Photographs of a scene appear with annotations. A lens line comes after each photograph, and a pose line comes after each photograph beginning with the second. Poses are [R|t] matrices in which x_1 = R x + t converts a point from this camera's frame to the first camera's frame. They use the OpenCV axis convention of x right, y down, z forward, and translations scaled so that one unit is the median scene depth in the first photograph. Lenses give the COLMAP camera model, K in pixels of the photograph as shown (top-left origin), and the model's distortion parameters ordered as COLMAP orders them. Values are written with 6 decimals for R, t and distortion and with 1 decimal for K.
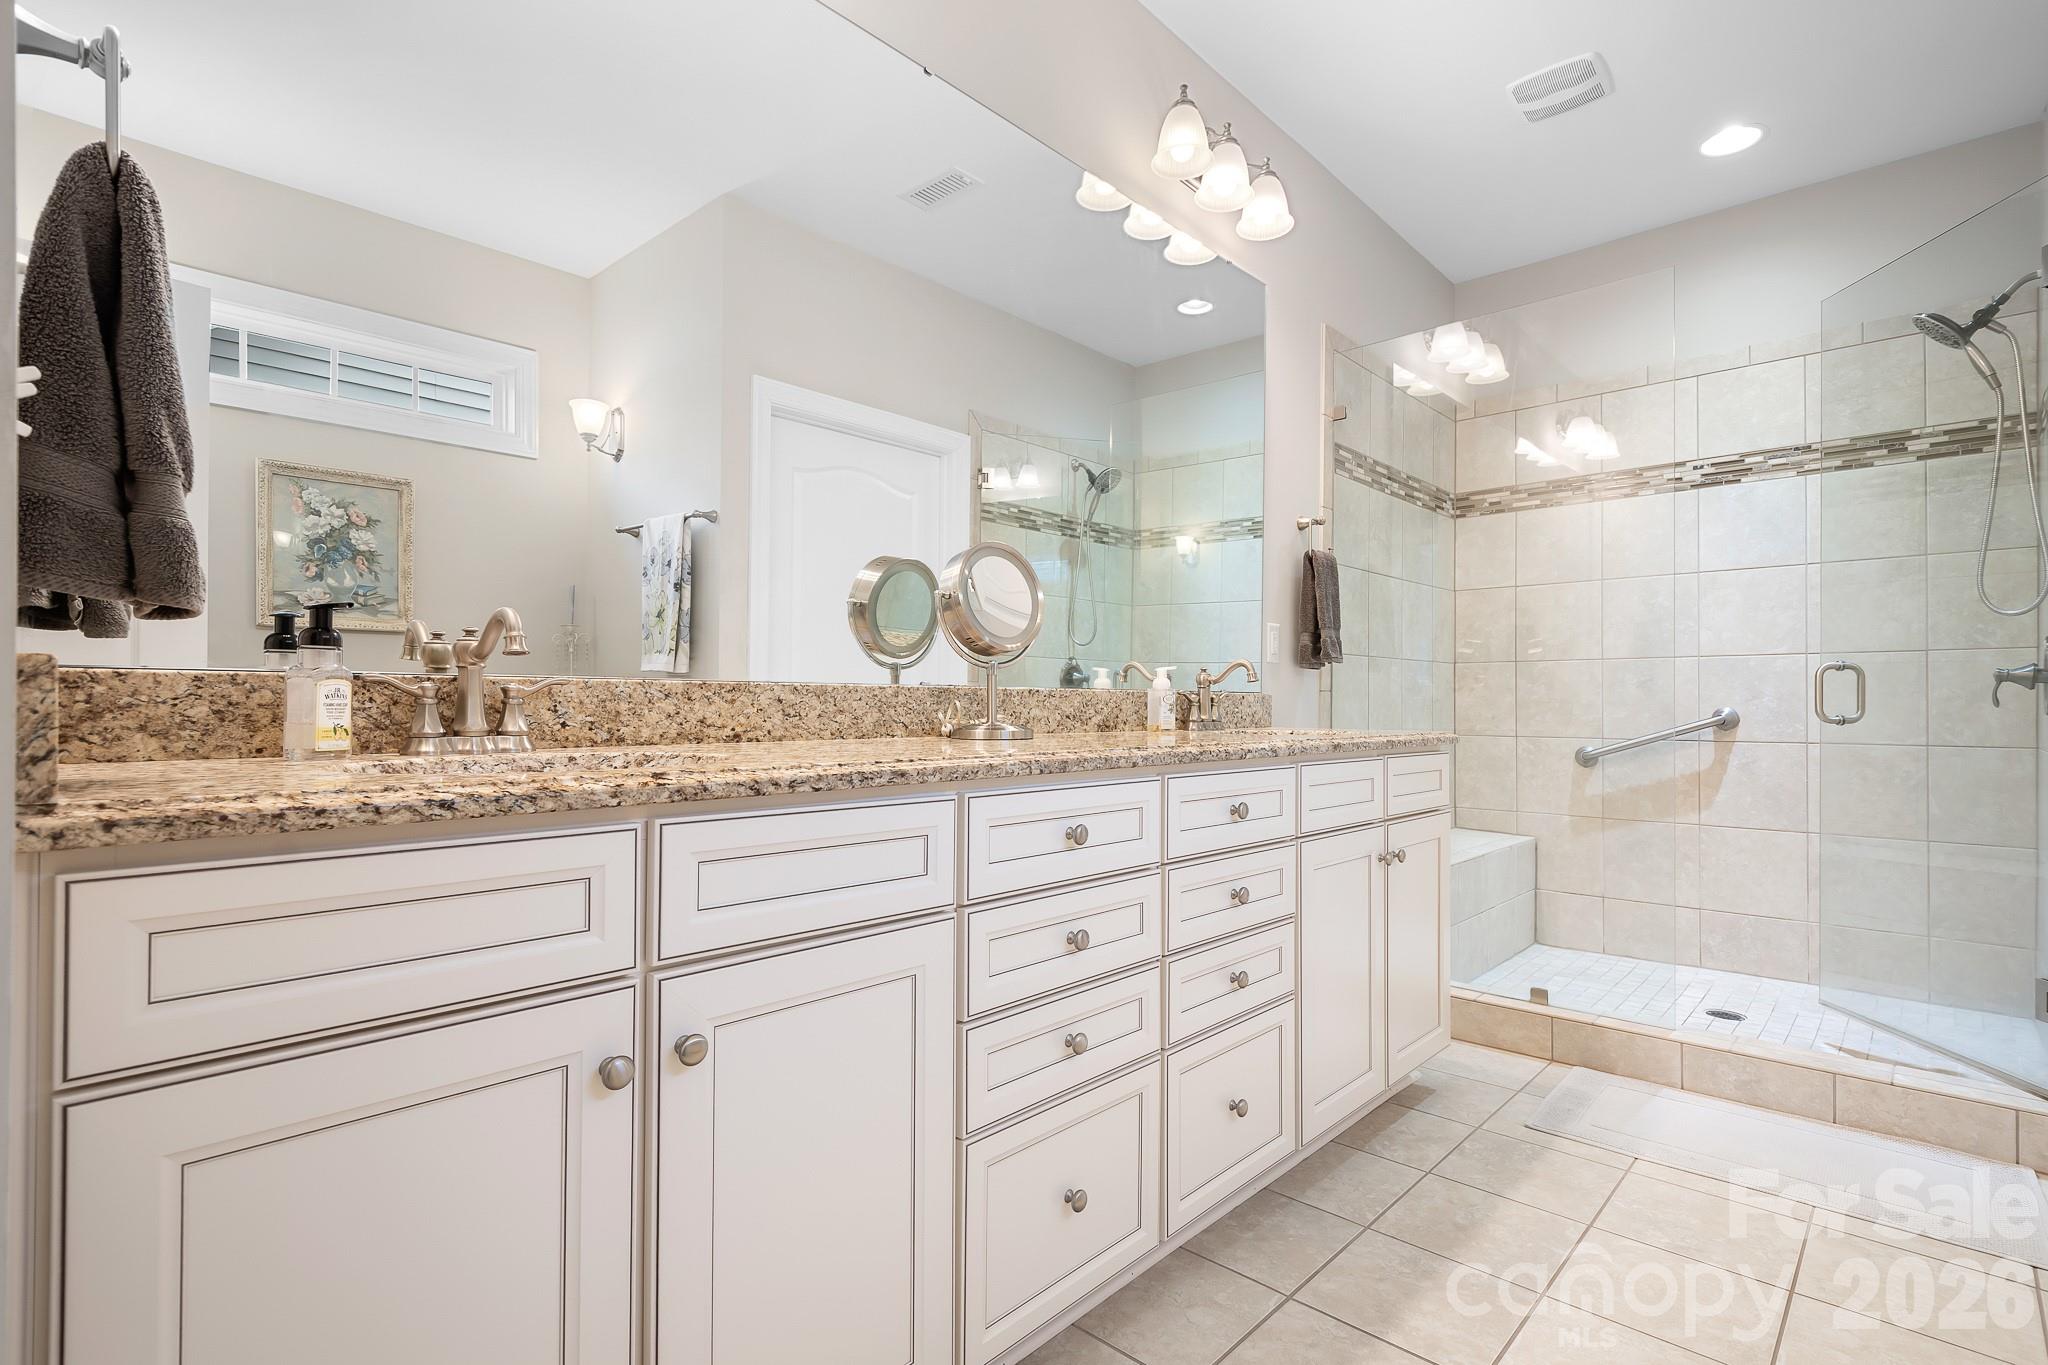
lens RADIAL K [[984.6, 0, 1033.7], [0, 984.6, 692.4], [0, 0, 1]] dist [0.016770, -0.001202]
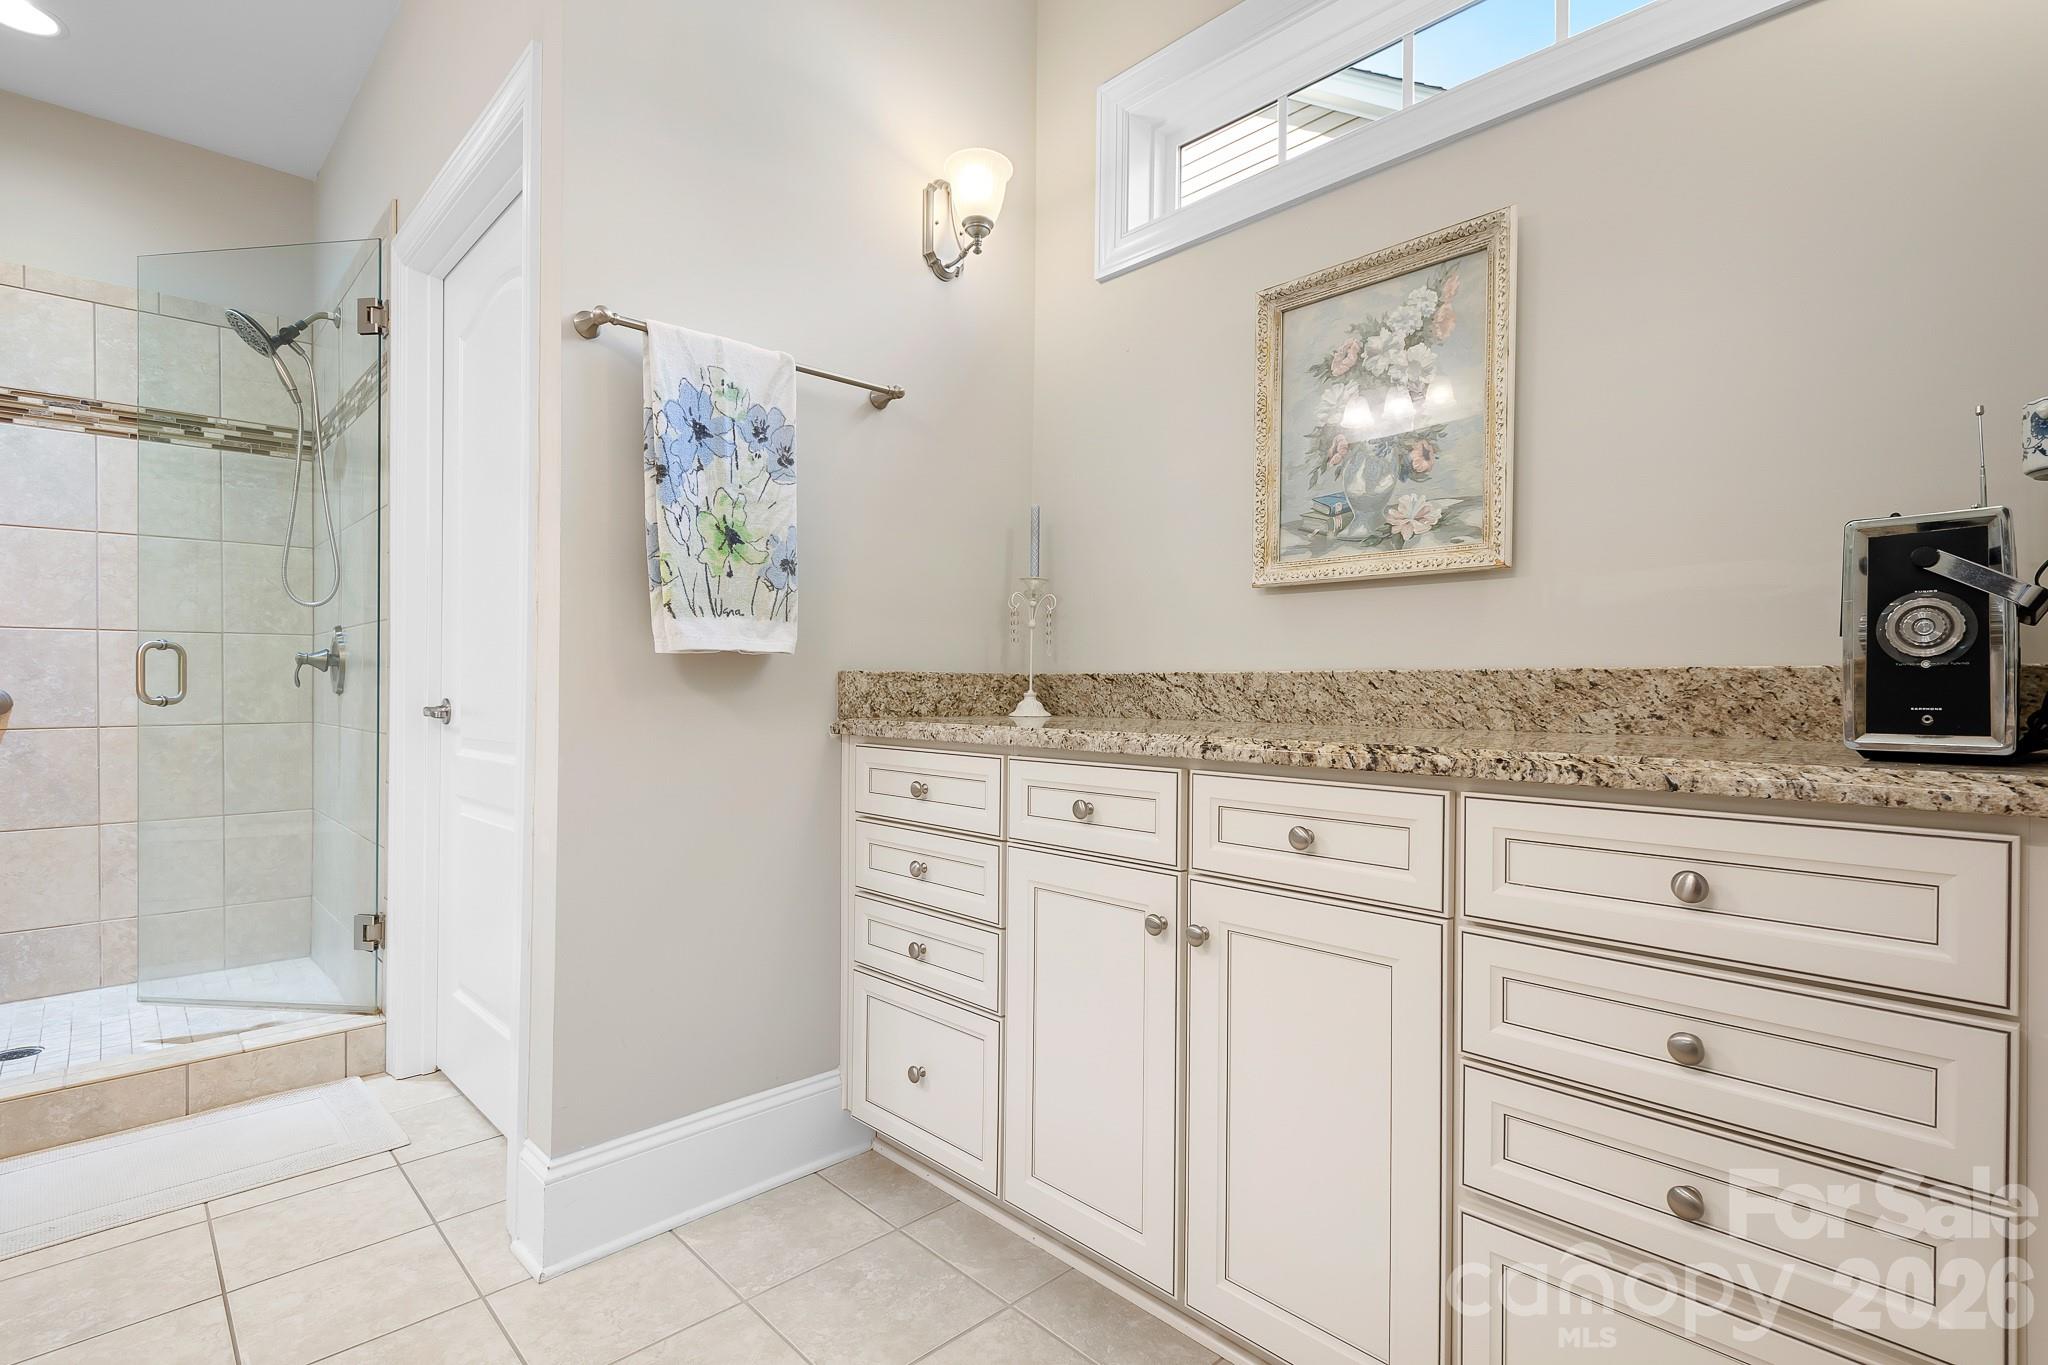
lens RADIAL K [[984.2, 0, 1024.0], [0, 984.2, 682.5], [0, 0, 1]] dist [-0.000870, -0.000576]
pose [[0.072301, -0.000188, 0.997383, -0.076416], [-0.009701, 0.999953, 0.000892, 0.000866], [-0.997336, -0.009740, 0.072295, 0.097111]]
